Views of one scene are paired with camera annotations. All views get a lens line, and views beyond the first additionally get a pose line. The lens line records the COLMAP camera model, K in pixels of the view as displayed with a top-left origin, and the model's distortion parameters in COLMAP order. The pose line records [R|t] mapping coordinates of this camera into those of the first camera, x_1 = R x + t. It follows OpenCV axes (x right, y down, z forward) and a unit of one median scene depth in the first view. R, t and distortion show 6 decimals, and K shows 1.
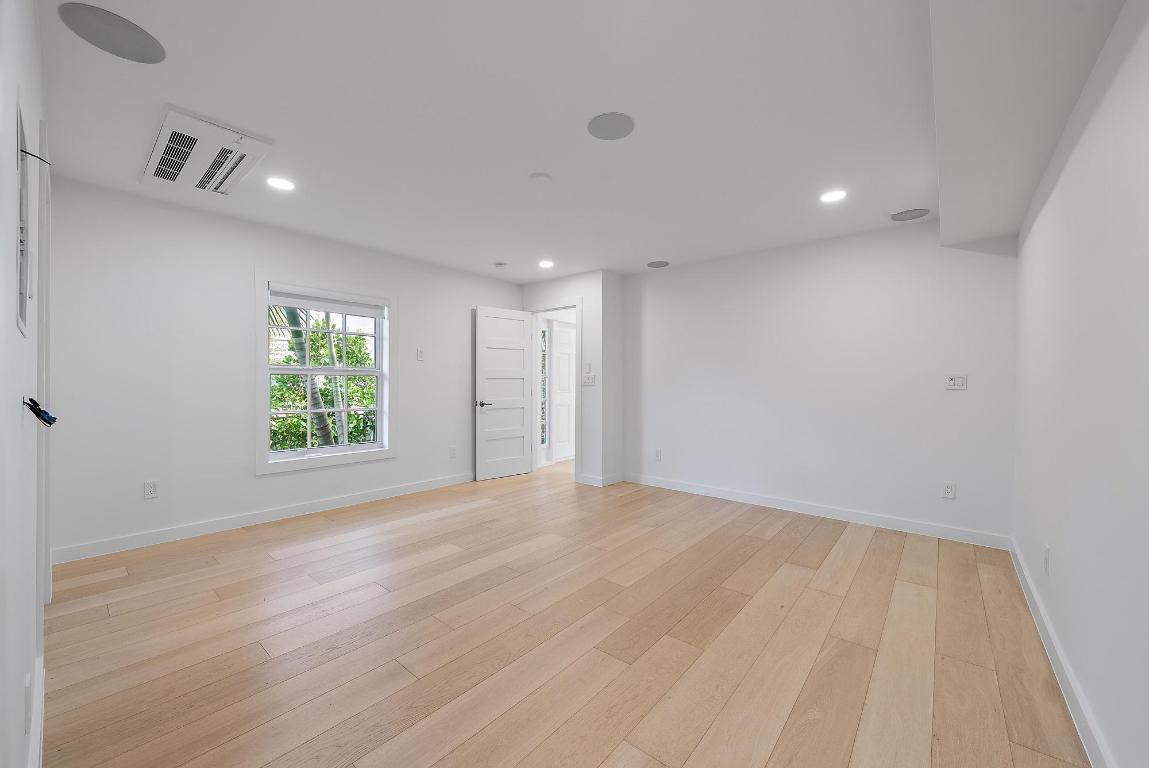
lens RADIAL K [[443.9, 0, 574.4], [0, 443.9, 382.1], [0, 0, 1]] dist [-0.003827, 0.000347]
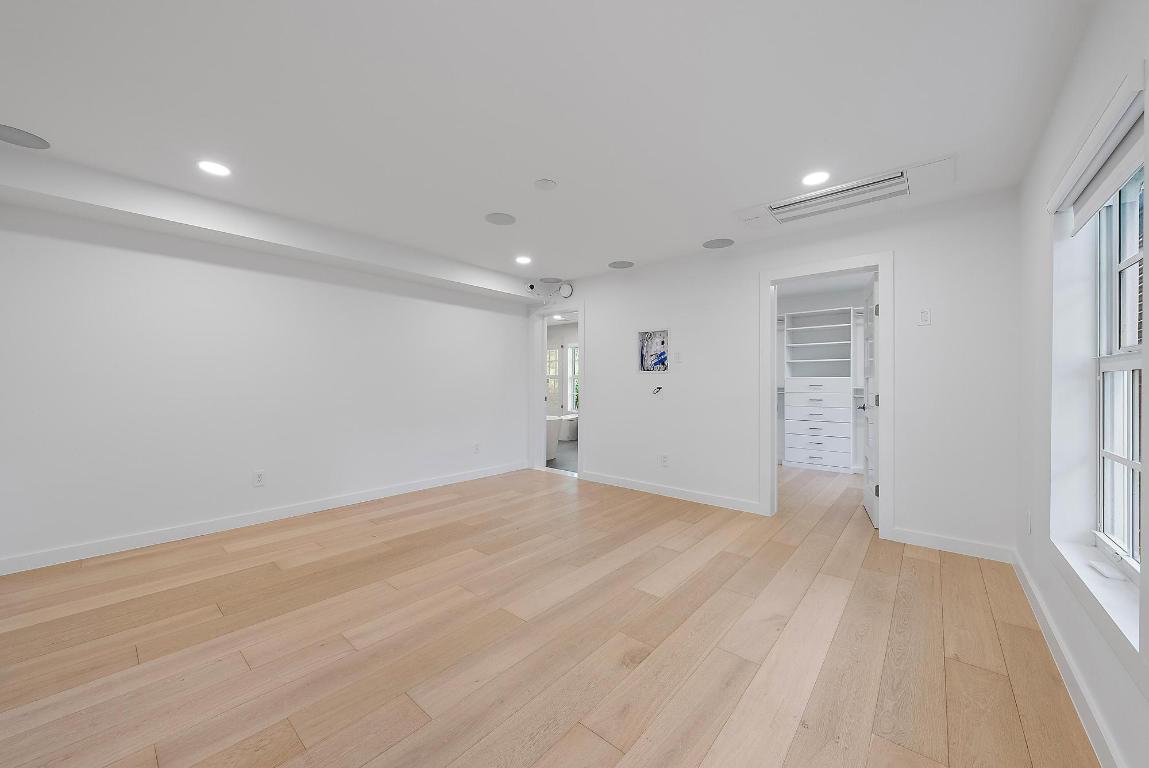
lens RADIAL K [[412.3, 0, 579.2], [0, 412.3, 378.9], [0, 0, 1]] dist [-0.003131, 0.000500]
pose [[-0.999953, -0.009056, -0.003603, -0.162943], [-0.009023, 0.999918, -0.009139, 0.000809], [0.003685, -0.009106, -0.999952, 2.031742]]
